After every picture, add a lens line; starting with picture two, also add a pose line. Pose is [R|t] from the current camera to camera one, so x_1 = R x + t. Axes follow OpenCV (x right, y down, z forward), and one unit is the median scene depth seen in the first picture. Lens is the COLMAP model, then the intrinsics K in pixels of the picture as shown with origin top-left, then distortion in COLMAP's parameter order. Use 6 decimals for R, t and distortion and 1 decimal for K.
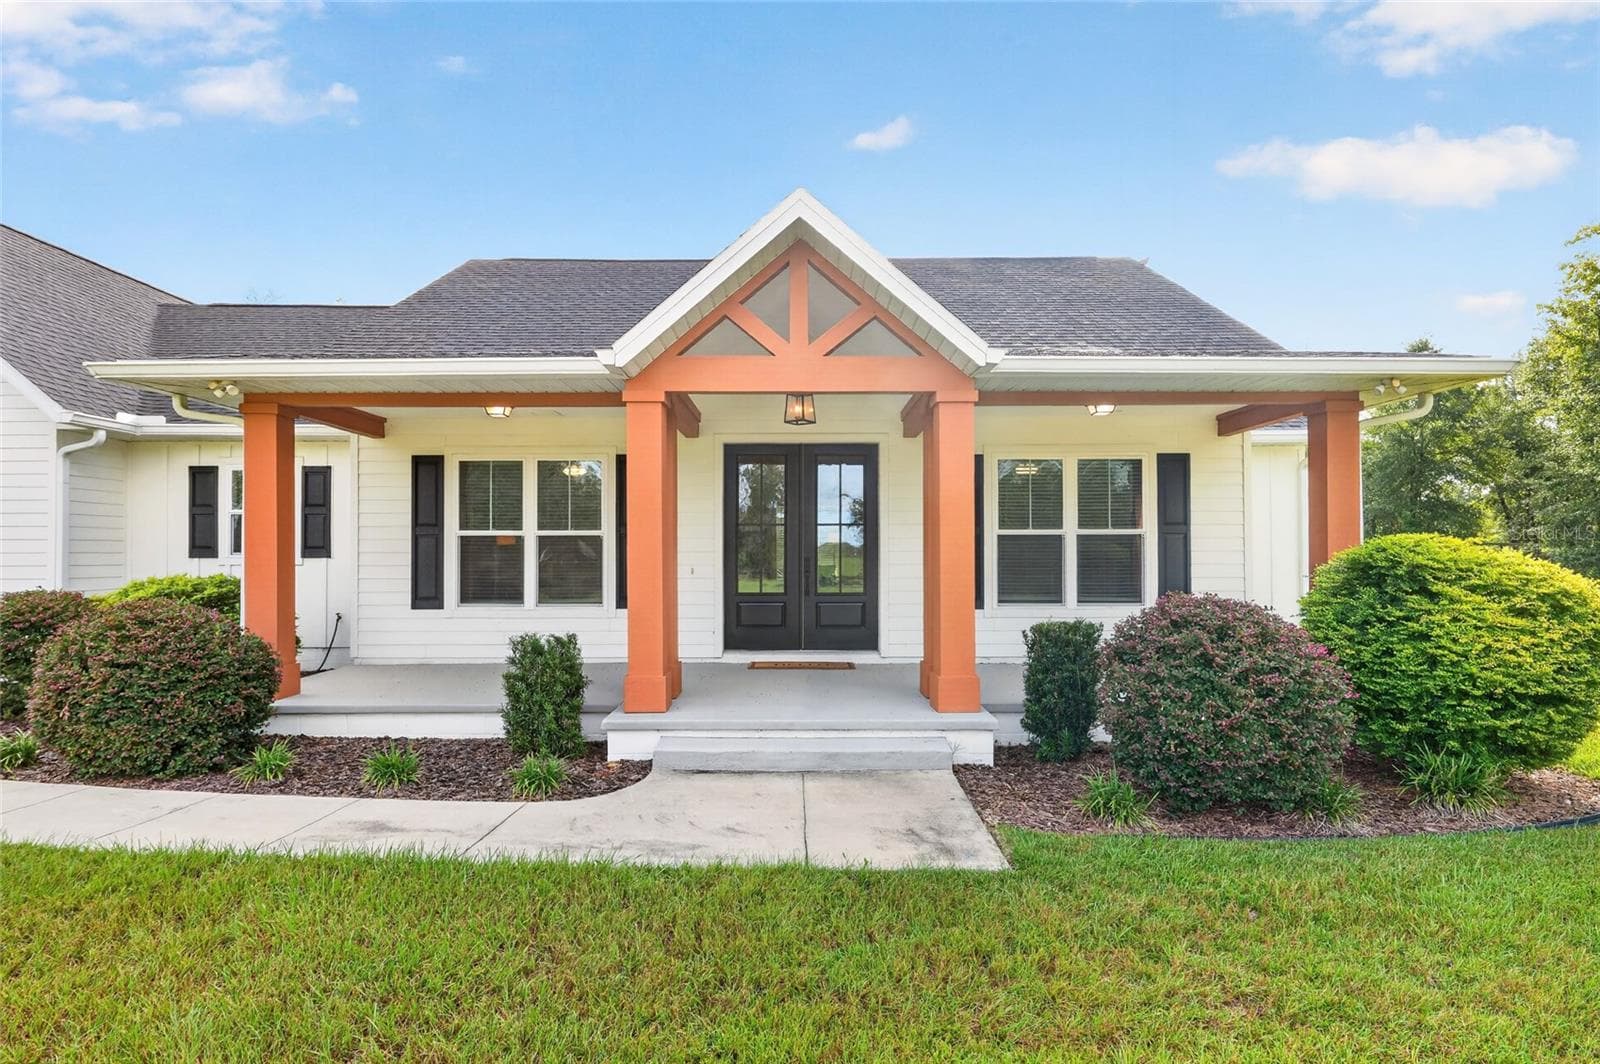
lens RADIAL K [[986.0, 0, 799.8], [0, 986.0, 558.0], [0, 0, 1]] dist [0.000692, -0.000393]
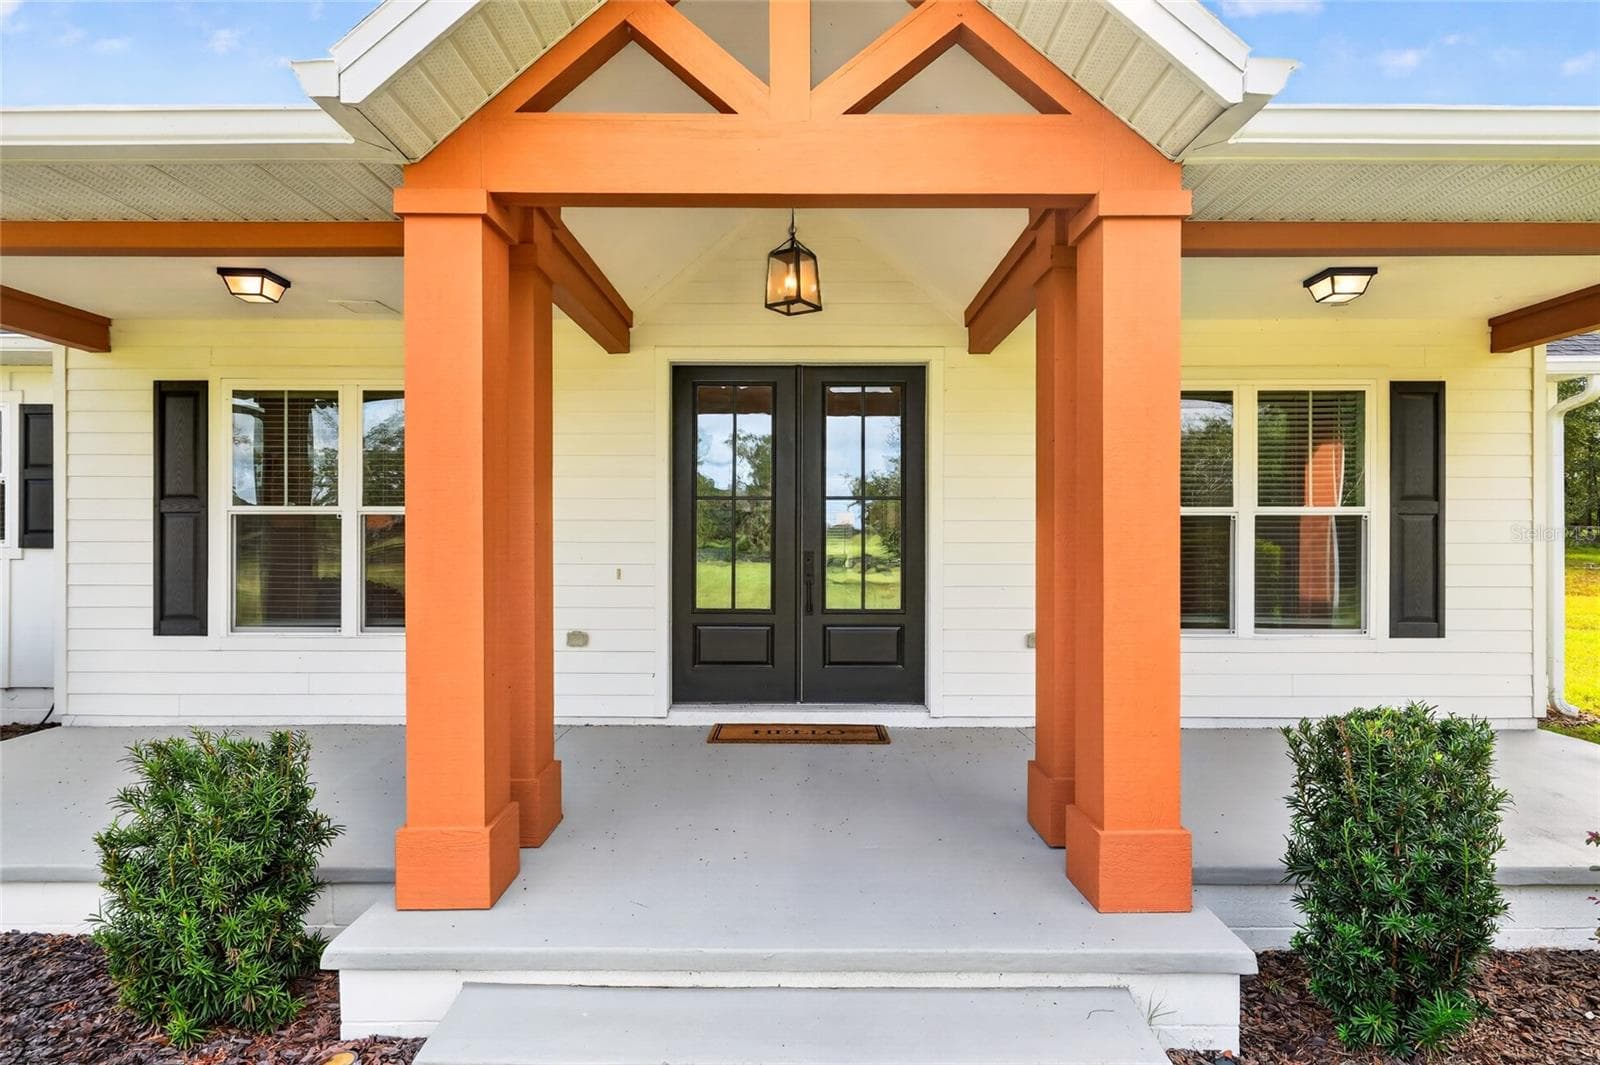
lens RADIAL K [[986.0, 0, 799.8], [0, 986.0, 558.5], [0, 0, 1]] dist [0.000692, -0.000393]
pose [[0.999983, 0.003815, -0.004507, 0.004609], [-0.003728, 0.999811, 0.019103, -0.008295], [0.004579, -0.019085, 0.999807, 0.396917]]
